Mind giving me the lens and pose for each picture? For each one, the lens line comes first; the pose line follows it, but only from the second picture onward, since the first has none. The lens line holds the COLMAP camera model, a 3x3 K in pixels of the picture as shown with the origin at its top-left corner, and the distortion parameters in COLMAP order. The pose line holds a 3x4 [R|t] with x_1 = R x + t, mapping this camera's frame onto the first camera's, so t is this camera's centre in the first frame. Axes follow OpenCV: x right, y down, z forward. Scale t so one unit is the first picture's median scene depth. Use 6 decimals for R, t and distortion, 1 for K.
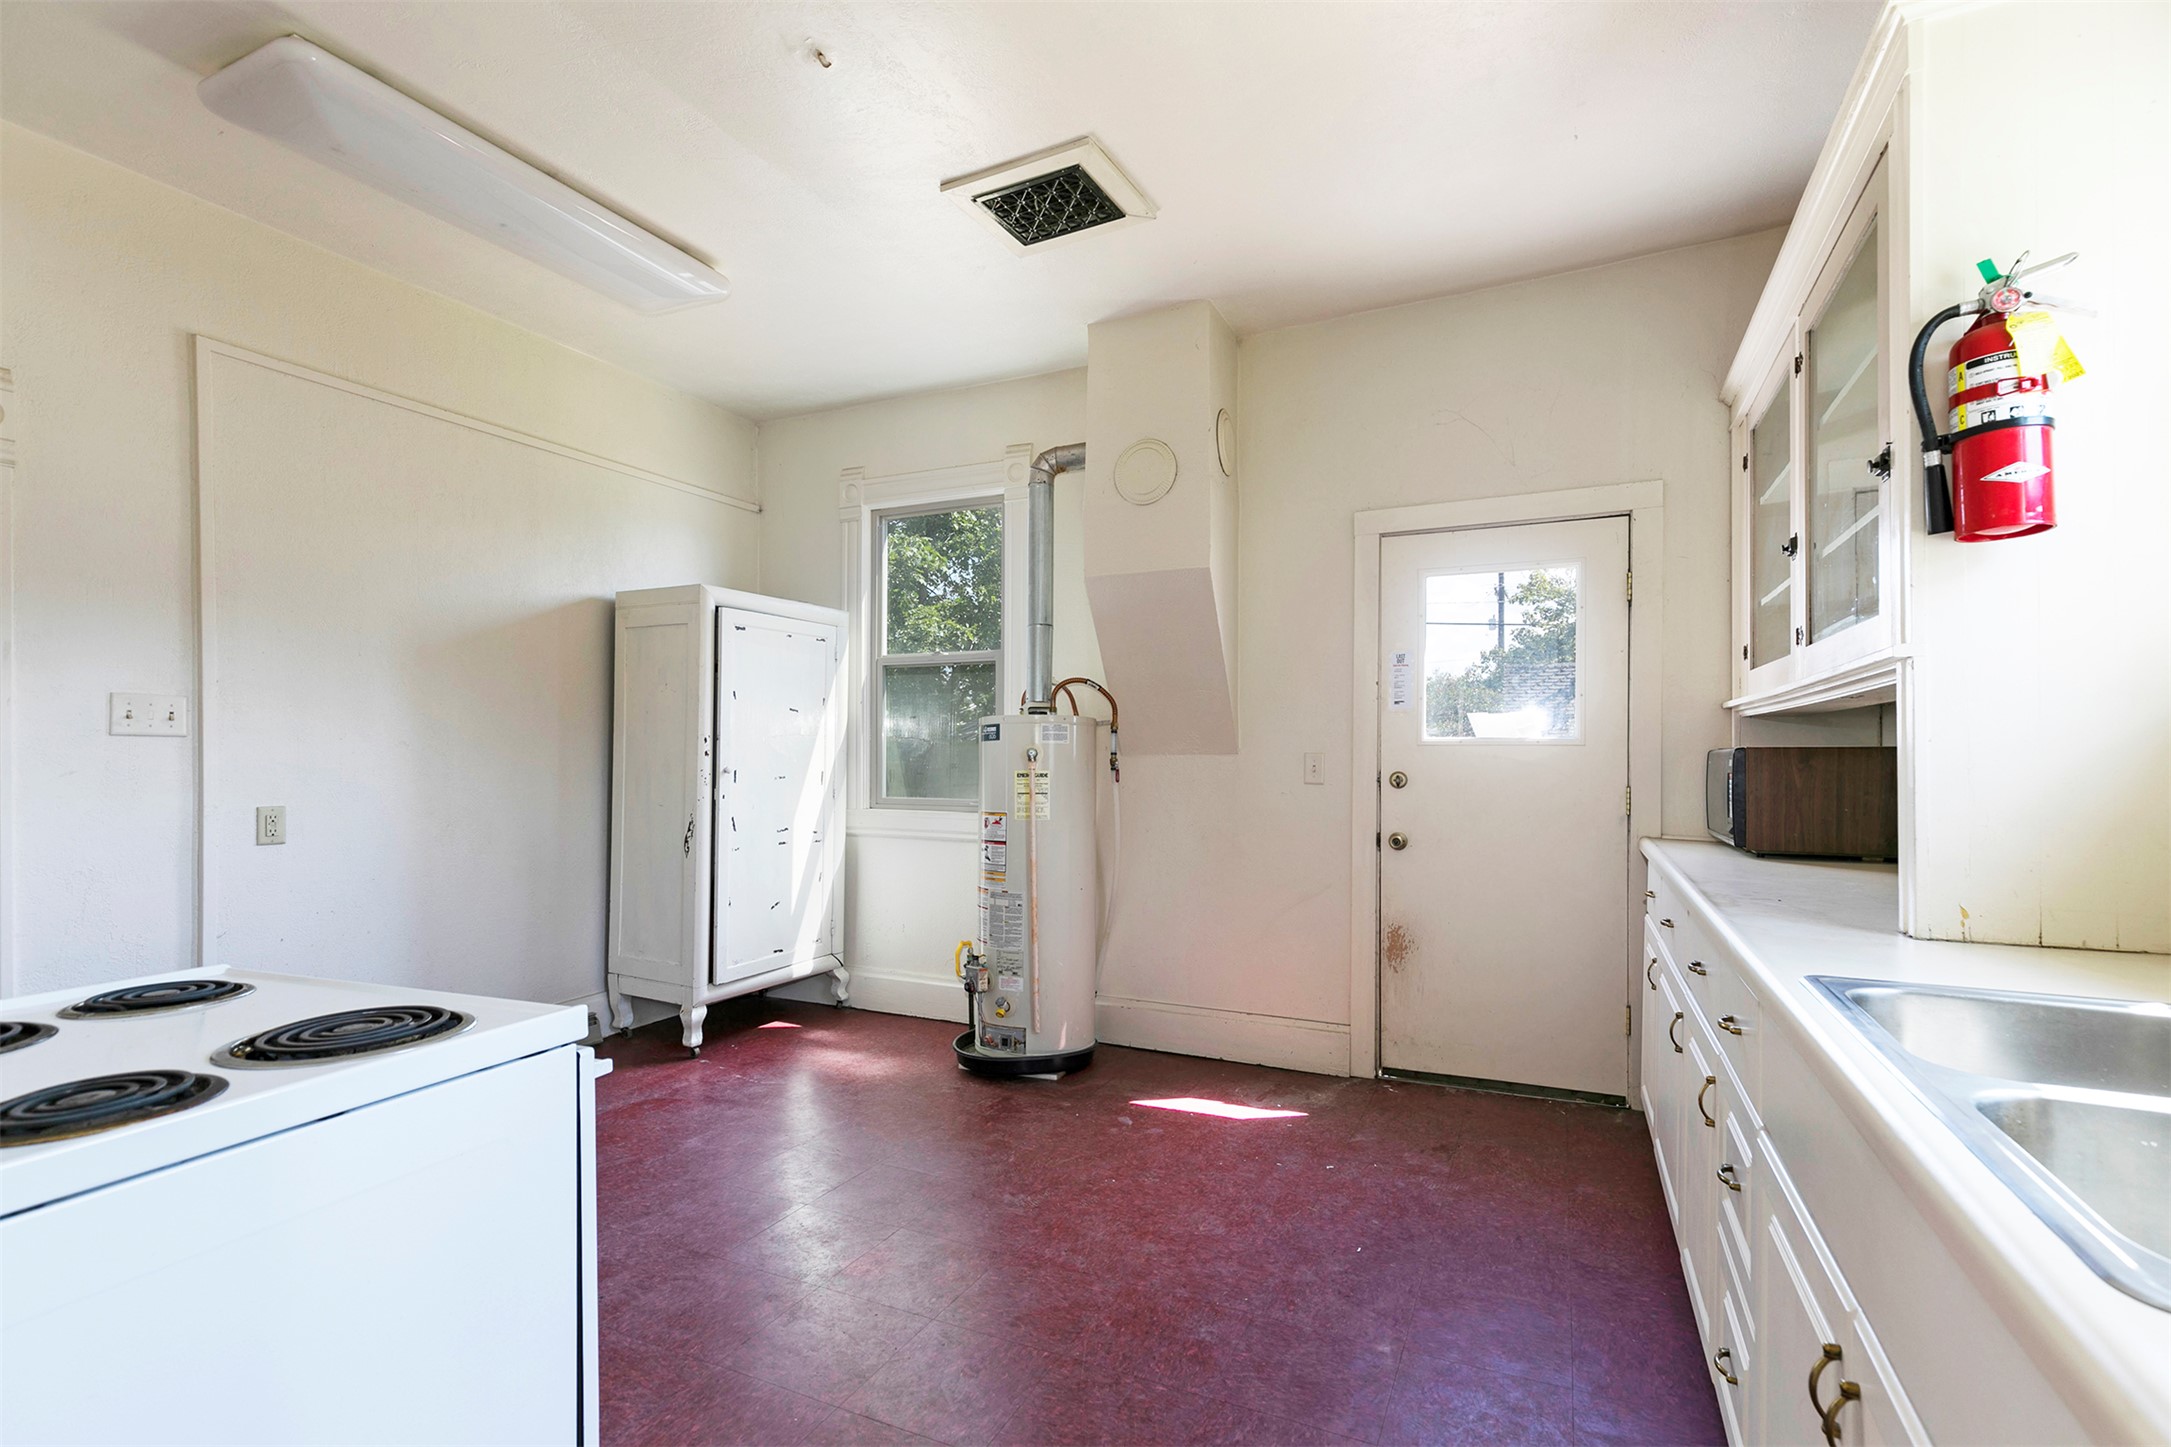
lens RADIAL K [[989.8, 0, 1090.3], [0, 989.8, 727.4], [0, 0, 1]] dist [0.012301, -0.000665]
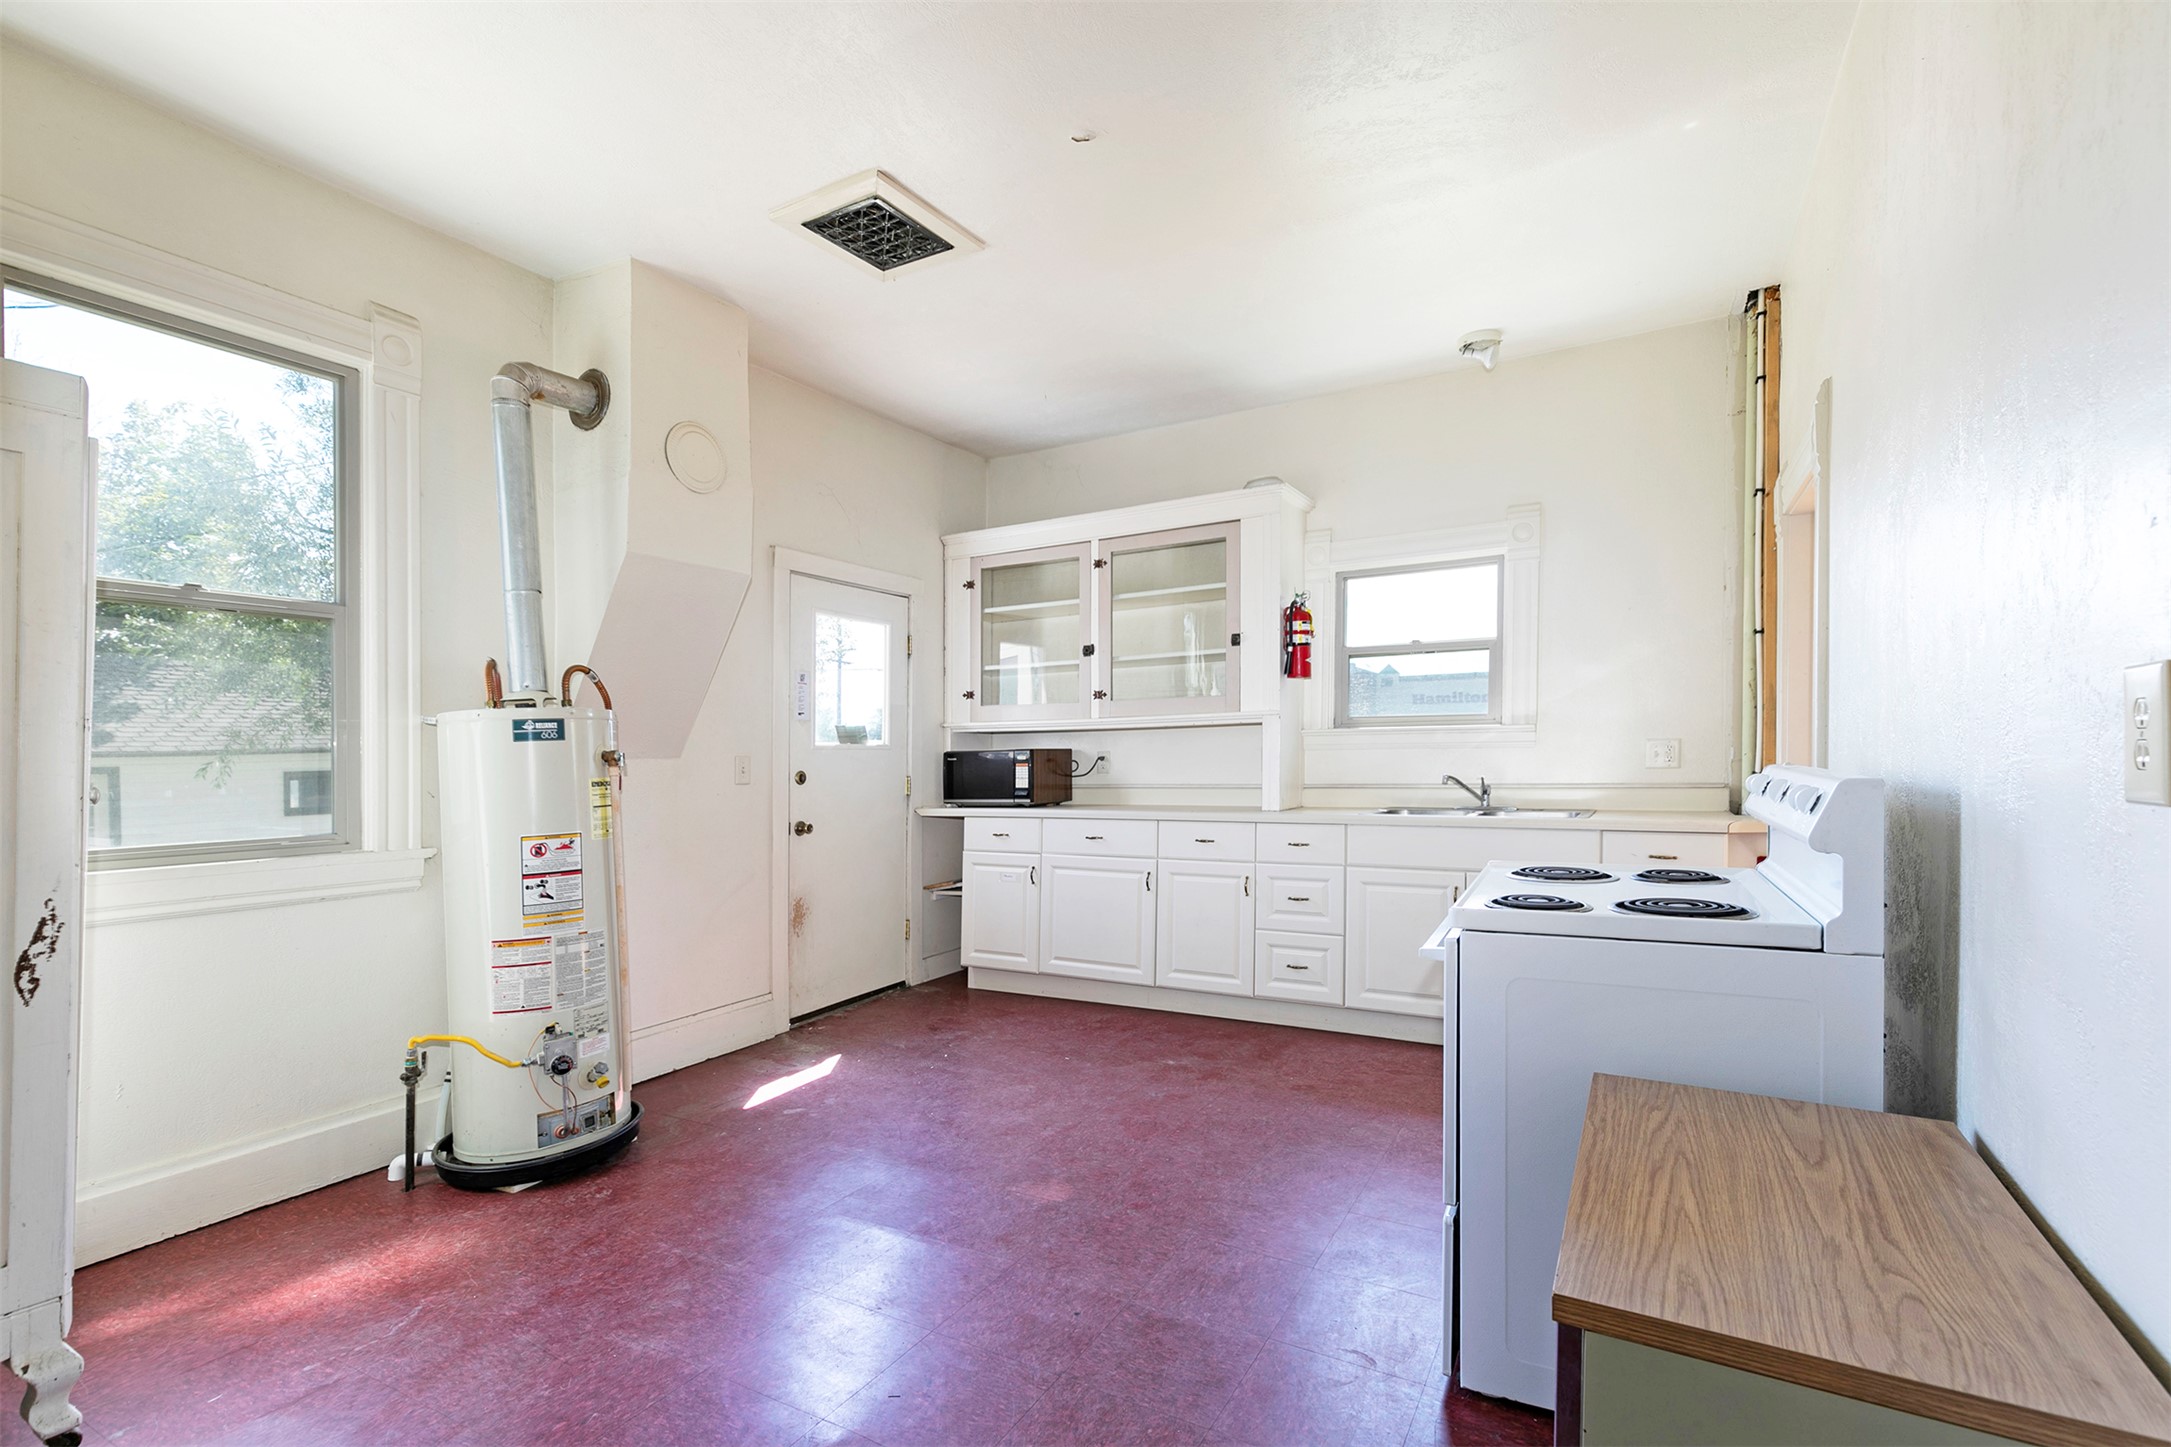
lens RADIAL K [[1009.6, 0, 1092.6], [0, 1009.6, 761.6], [0, 0, 1]] dist [0.001377, -0.000395]
pose [[0.055379, -0.007101, 0.998440, -0.867393], [-0.009553, 0.999925, 0.007641, 0.020269], [-0.998420, -0.009962, 0.055307, 0.557124]]
